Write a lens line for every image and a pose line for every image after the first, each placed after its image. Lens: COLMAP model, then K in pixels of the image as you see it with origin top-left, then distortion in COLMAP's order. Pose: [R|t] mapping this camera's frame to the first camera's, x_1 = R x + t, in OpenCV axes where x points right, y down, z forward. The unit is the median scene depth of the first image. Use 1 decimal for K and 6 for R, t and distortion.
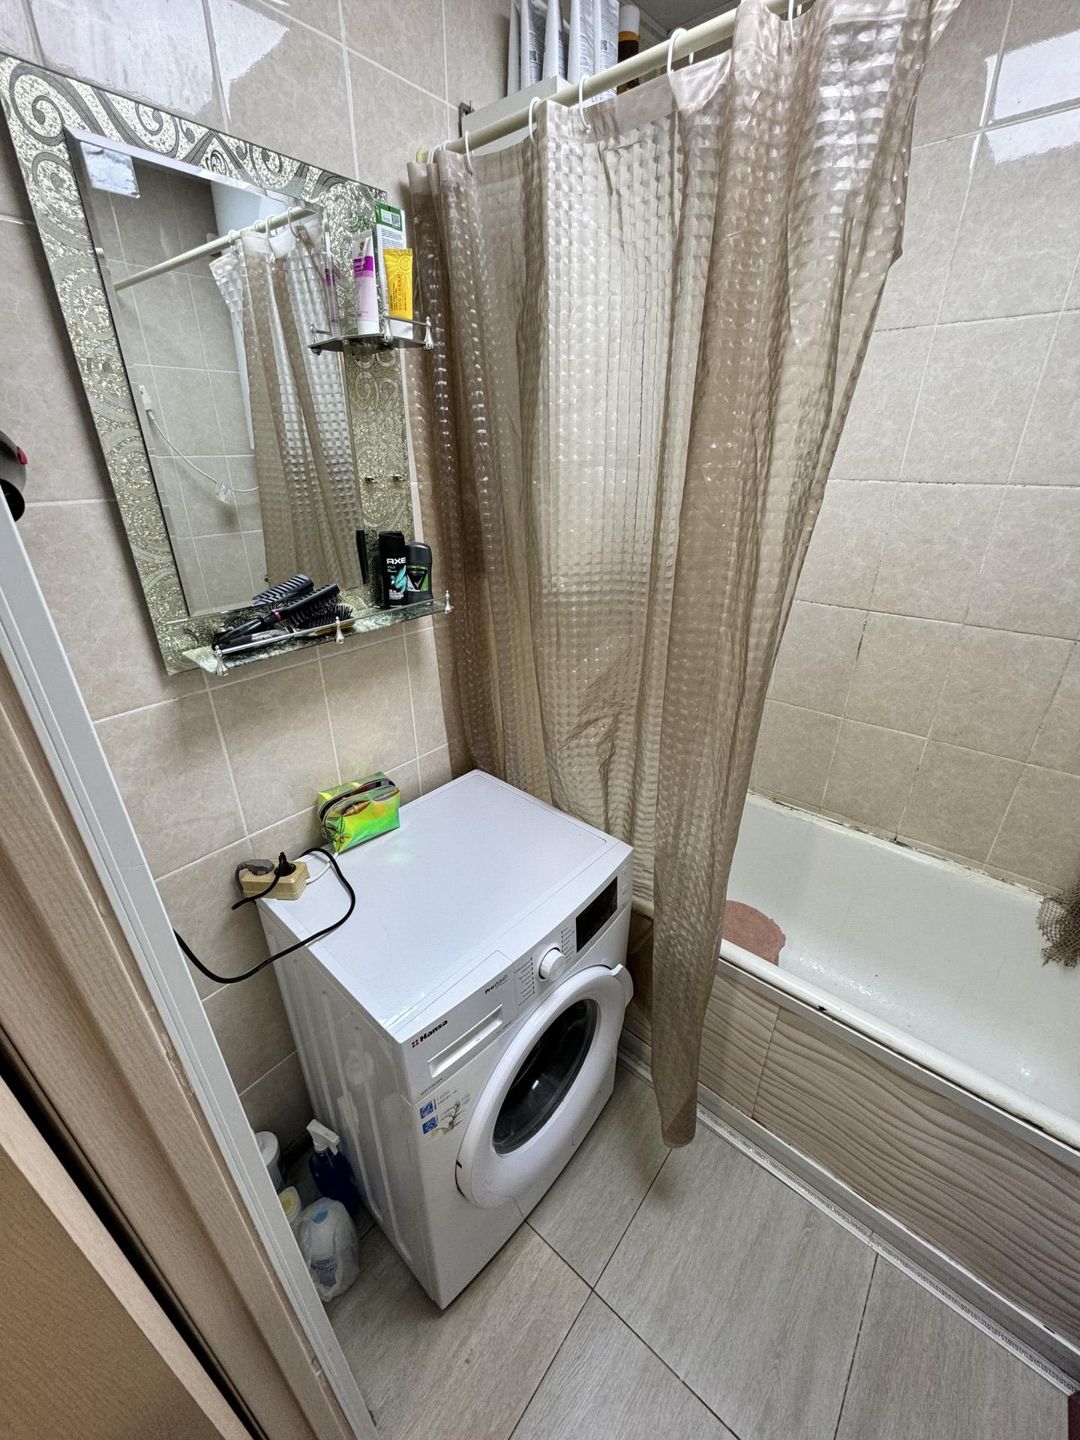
lens RADIAL K [[573.5, 0, 542.7], [0, 573.5, 720.5], [0, 0, 1]] dist [-0.002823, 0.000252]
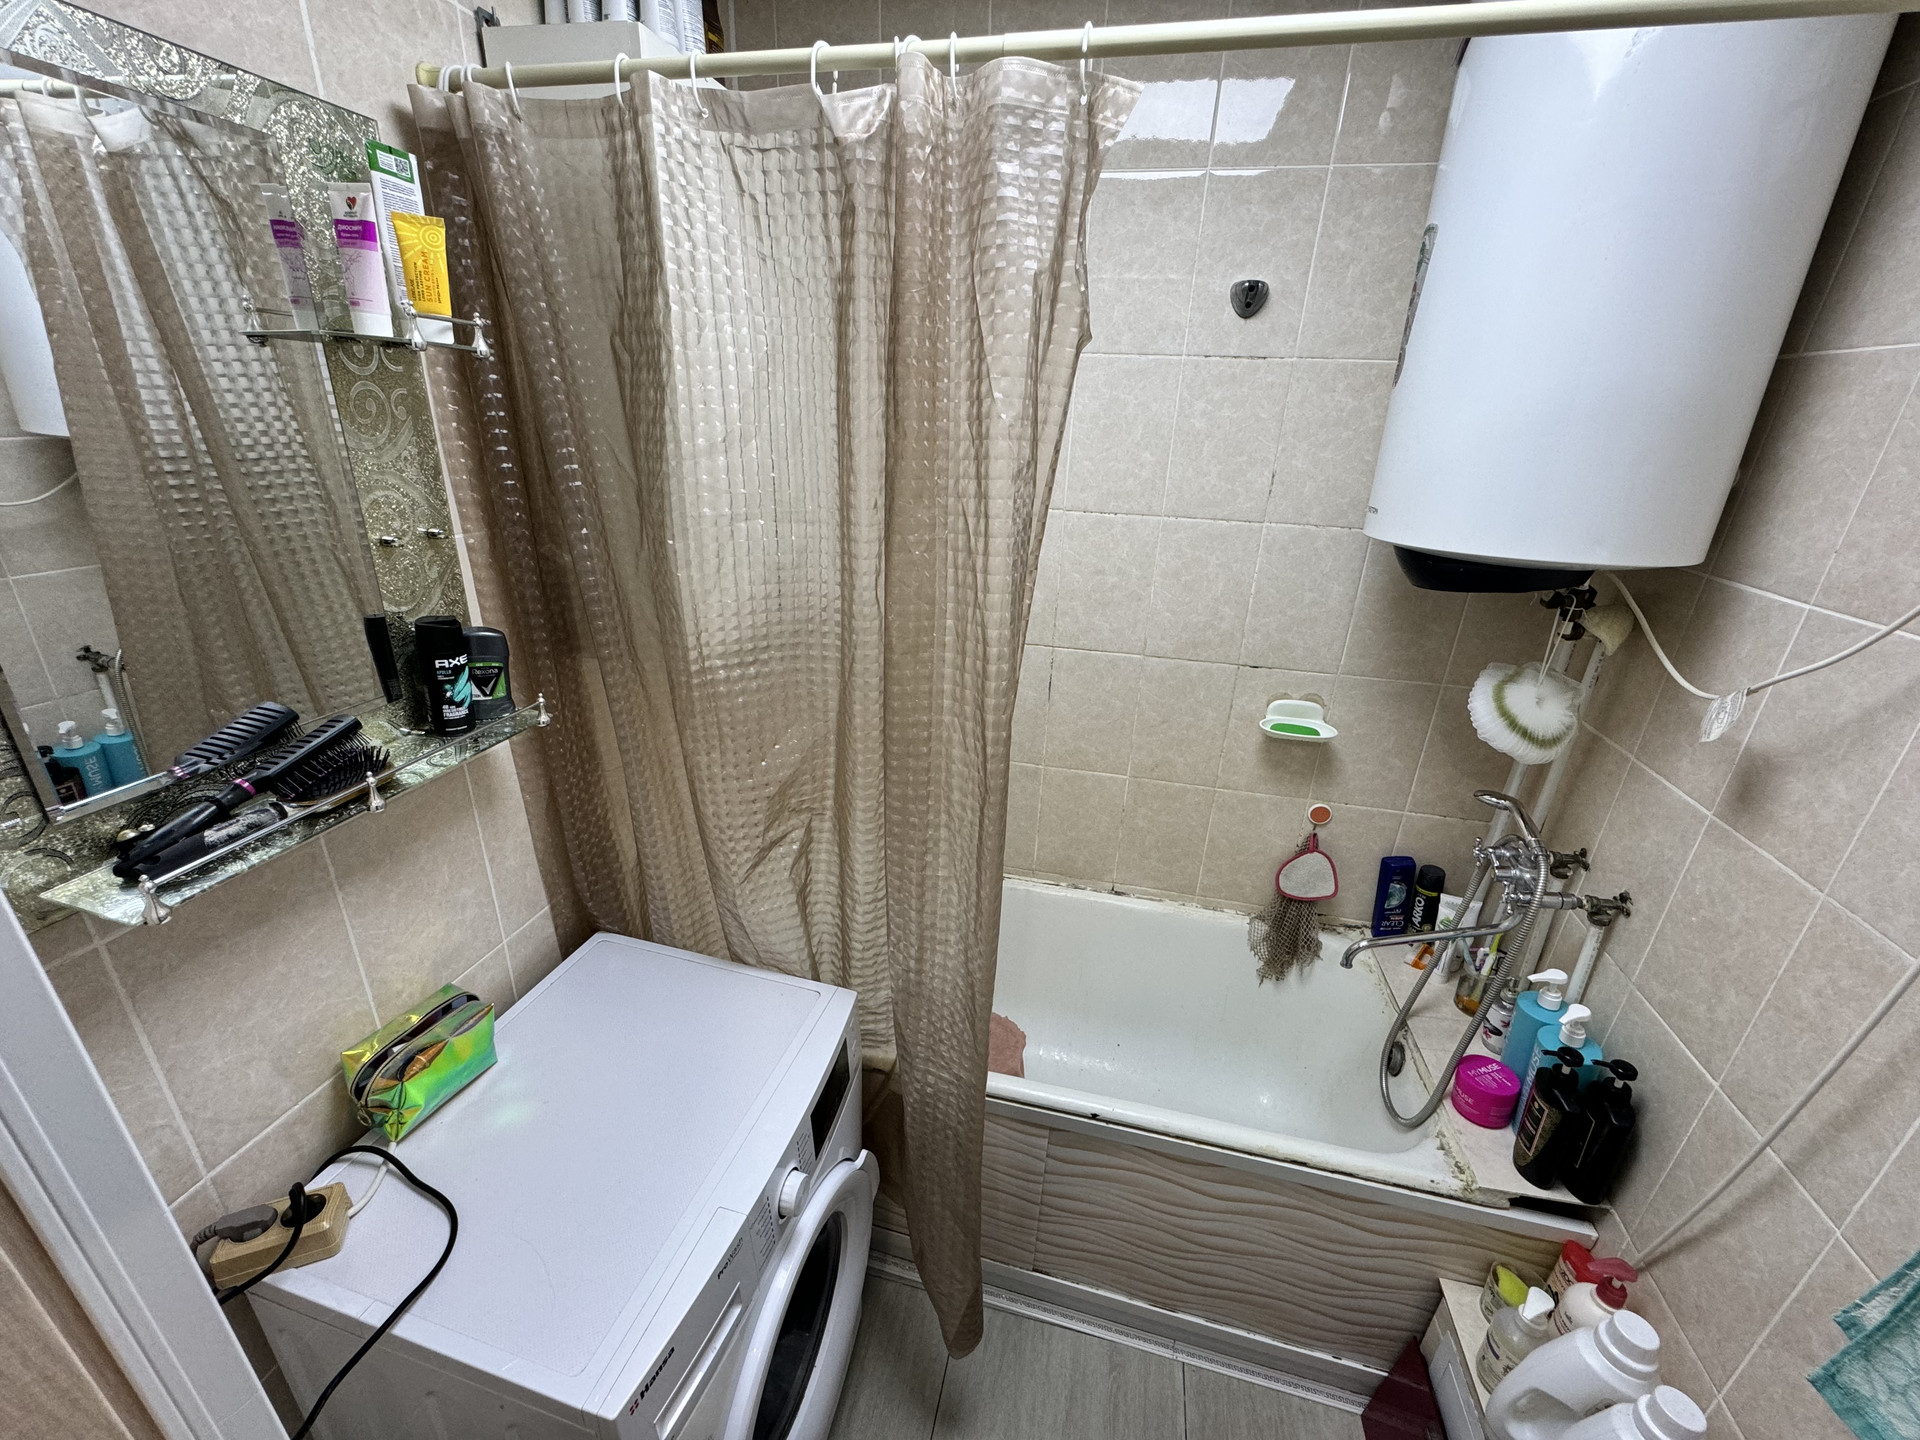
lens RADIAL K [[764.6, 0, 960.2], [0, 764.6, 719.1], [0, 0, 1]] dist [-0.002823, 0.000252]
pose [[0.892808, -0.132512, 0.430504, -0.129163], [0.154317, 0.987893, -0.015952, -0.118313], [-0.423178, 0.080676, 0.902447, -0.012146]]
